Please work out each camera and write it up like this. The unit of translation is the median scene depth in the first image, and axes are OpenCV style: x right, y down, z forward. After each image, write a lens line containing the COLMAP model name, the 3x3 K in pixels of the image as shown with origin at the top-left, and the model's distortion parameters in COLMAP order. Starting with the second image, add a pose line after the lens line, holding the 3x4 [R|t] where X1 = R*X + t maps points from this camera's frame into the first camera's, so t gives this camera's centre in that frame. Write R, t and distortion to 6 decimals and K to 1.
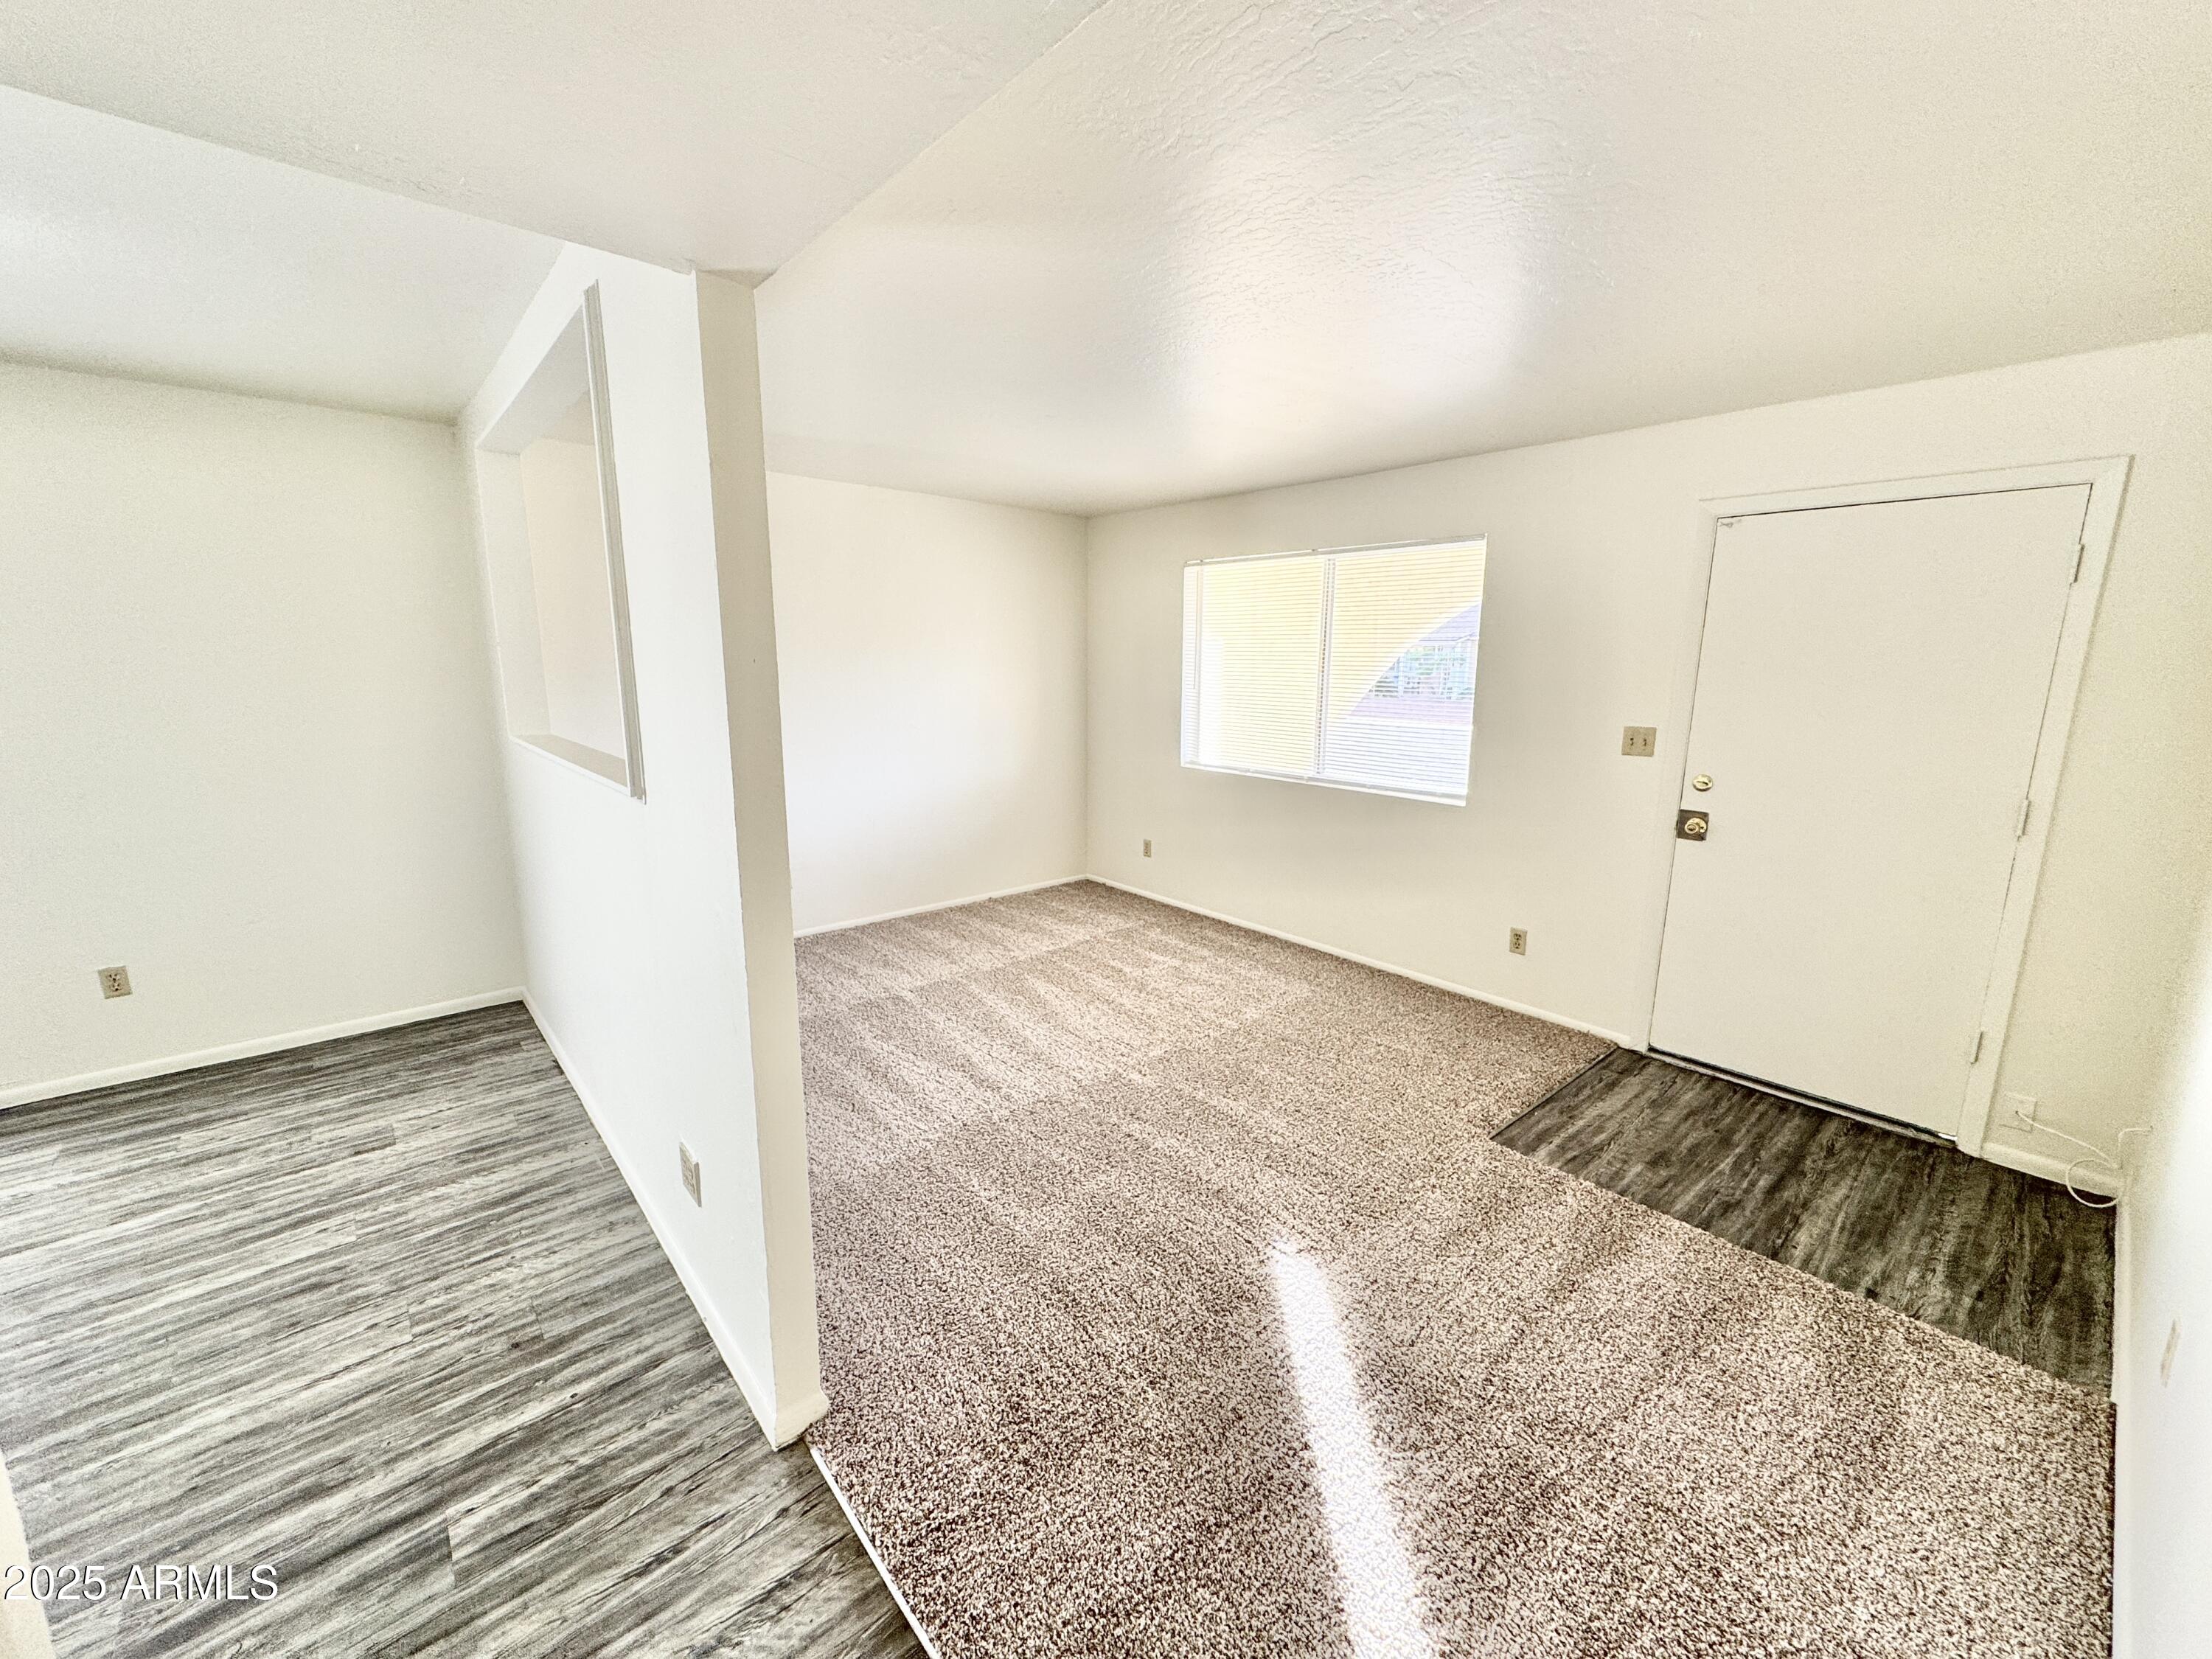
lens RADIAL K [[880.6, 0, 1116.5], [0, 880.6, 818.9], [0, 0, 1]] dist [0.000903, -0.000390]
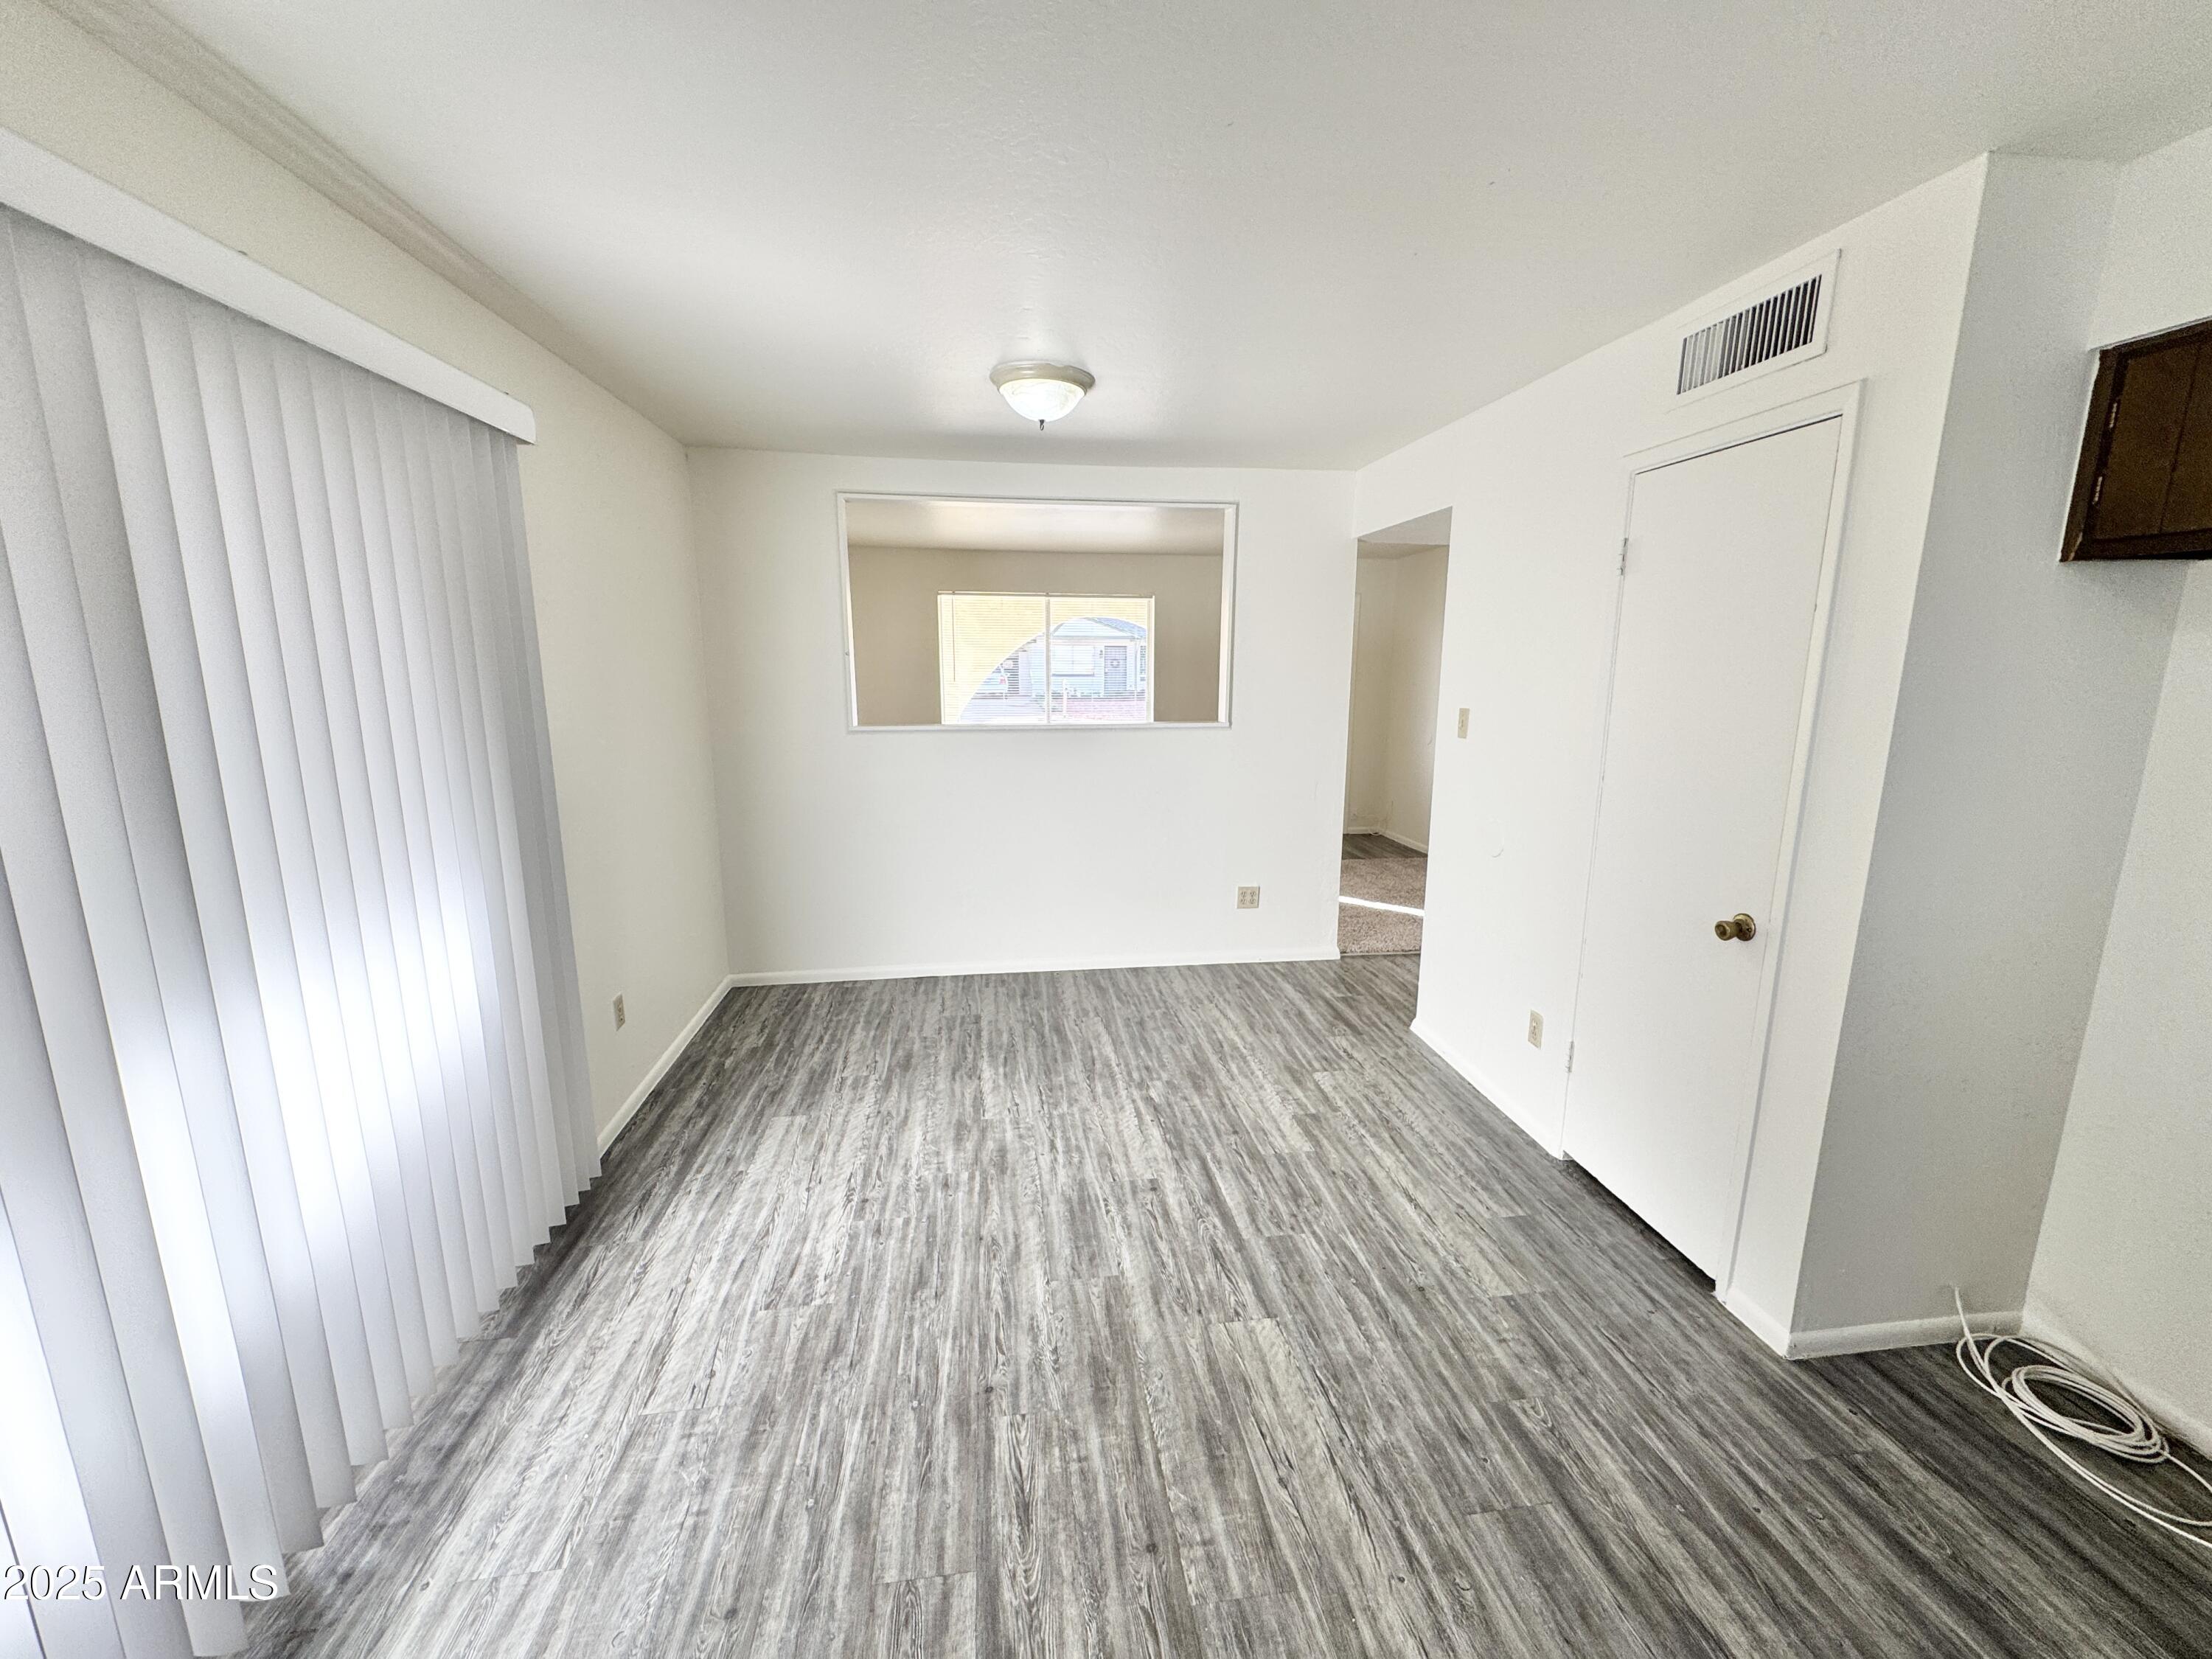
lens RADIAL K [[880.6, 0, 1082.3], [0, 880.6, 827.2], [0, 0, 1]] dist [0.000903, -0.000390]
pose [[0.573625, -0.166586, 0.801999, -1.642955], [0.153396, 0.983627, 0.094596, -0.029627], [-0.804626, 0.068760, 0.589787, 0.014374]]
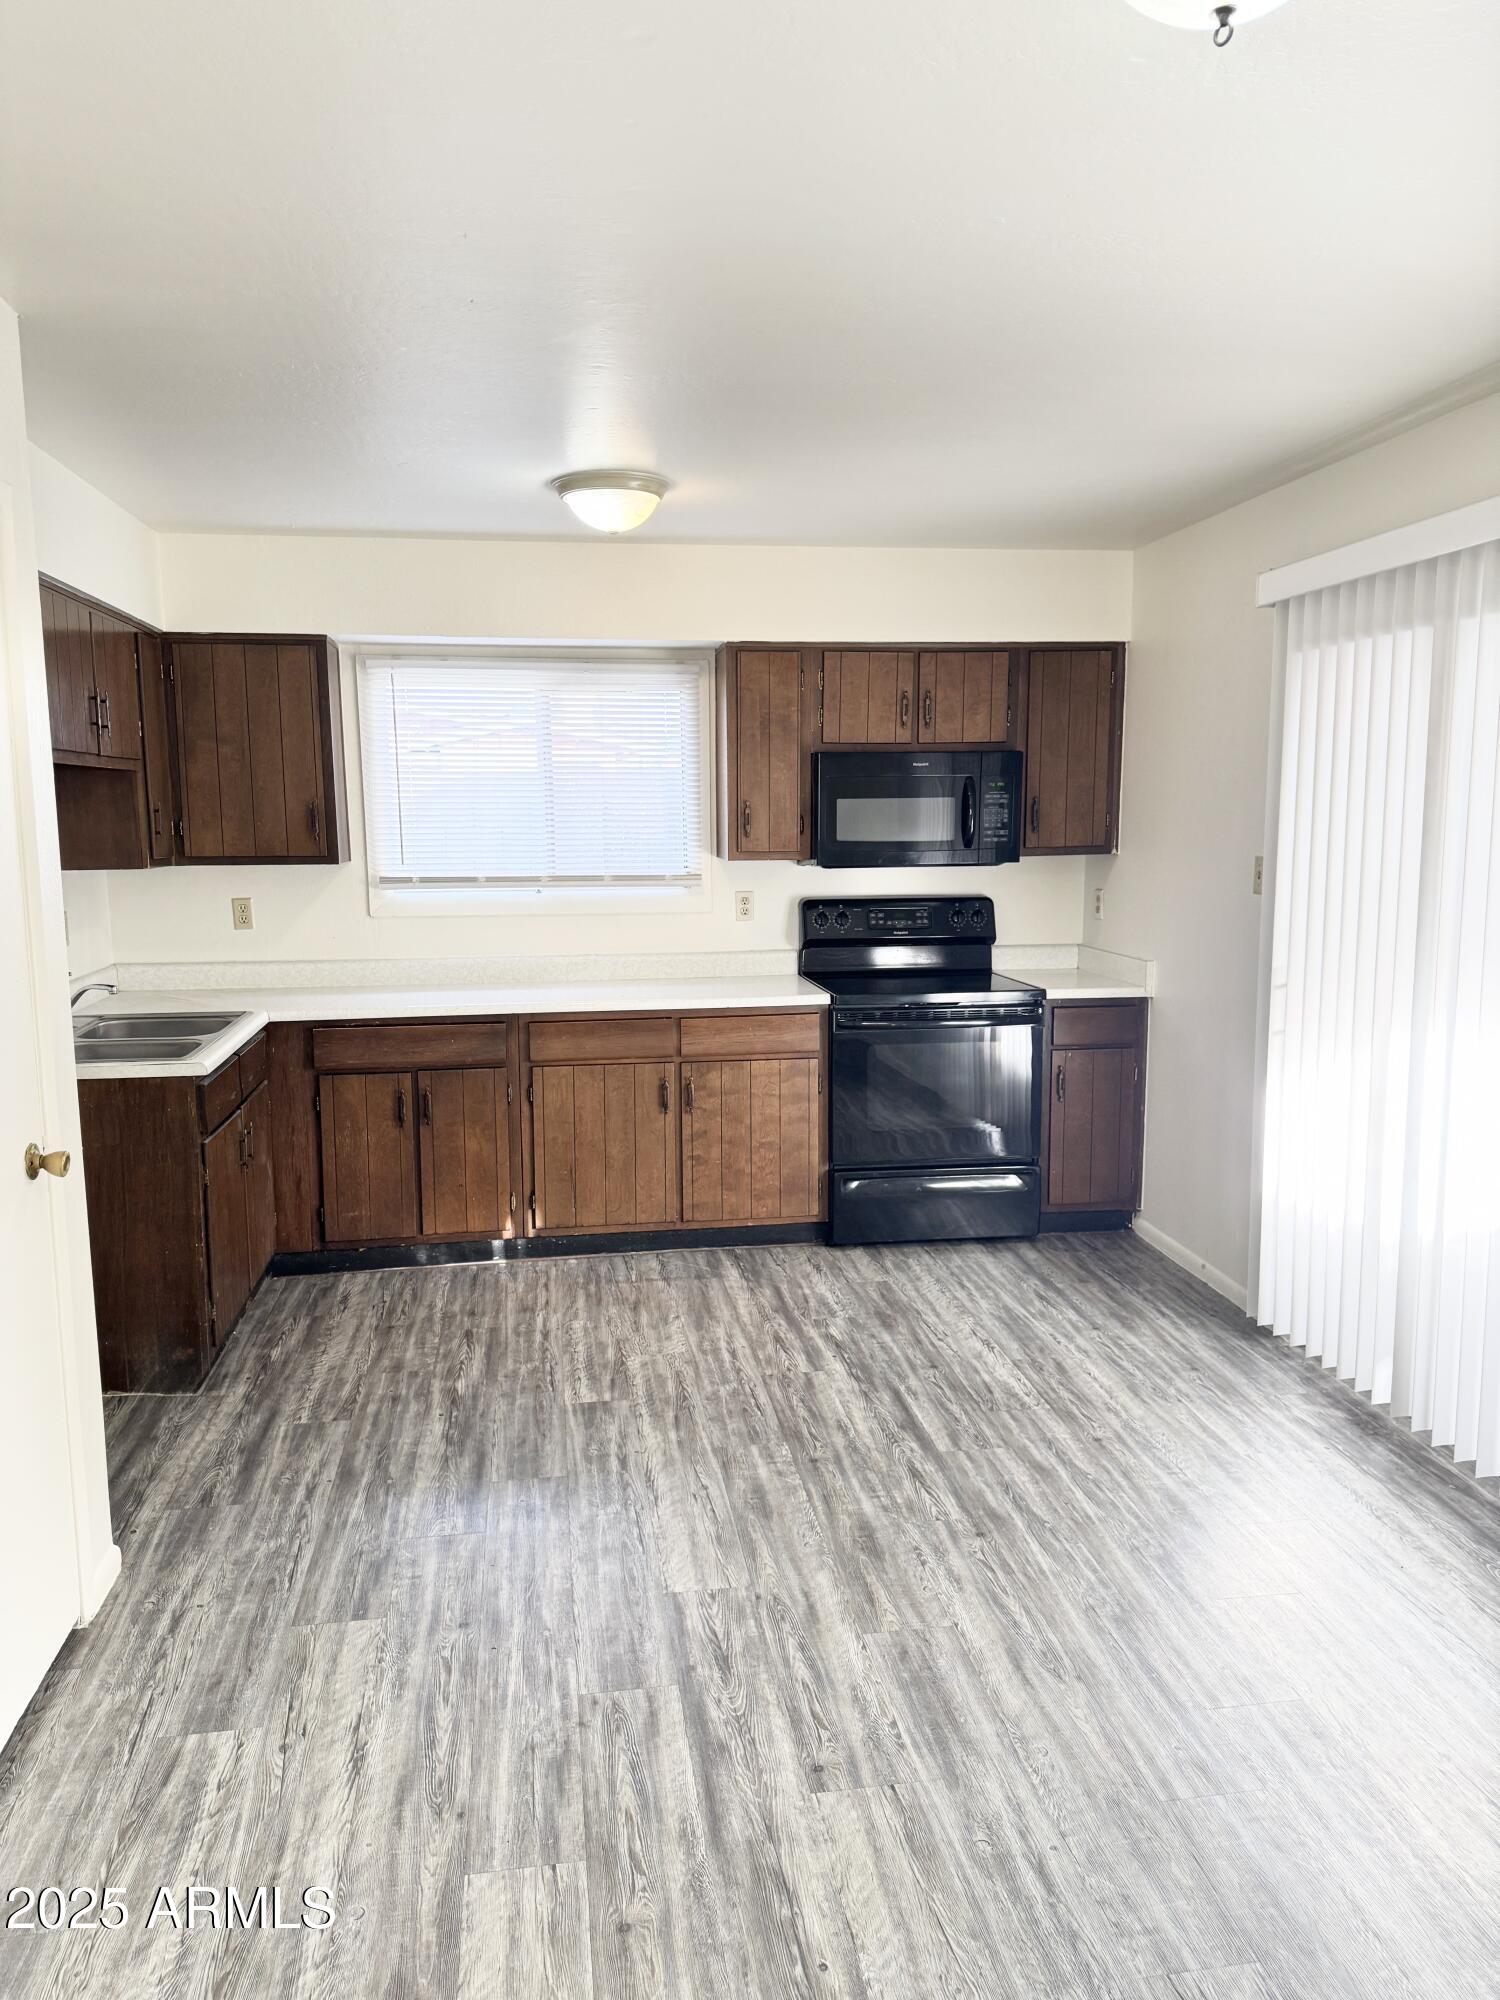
lens RADIAL K [[1405.9, 0, 750.6], [0, 1405.9, 1000.6], [0, 0, 1]] dist [0.040472, -0.042667]
pose [[-0.537919, 0.110141, -0.835770, -0.363056], [-0.152258, 0.962429, 0.224829, -0.146414], [0.829132, 0.248192, -0.500939, 0.739683]]
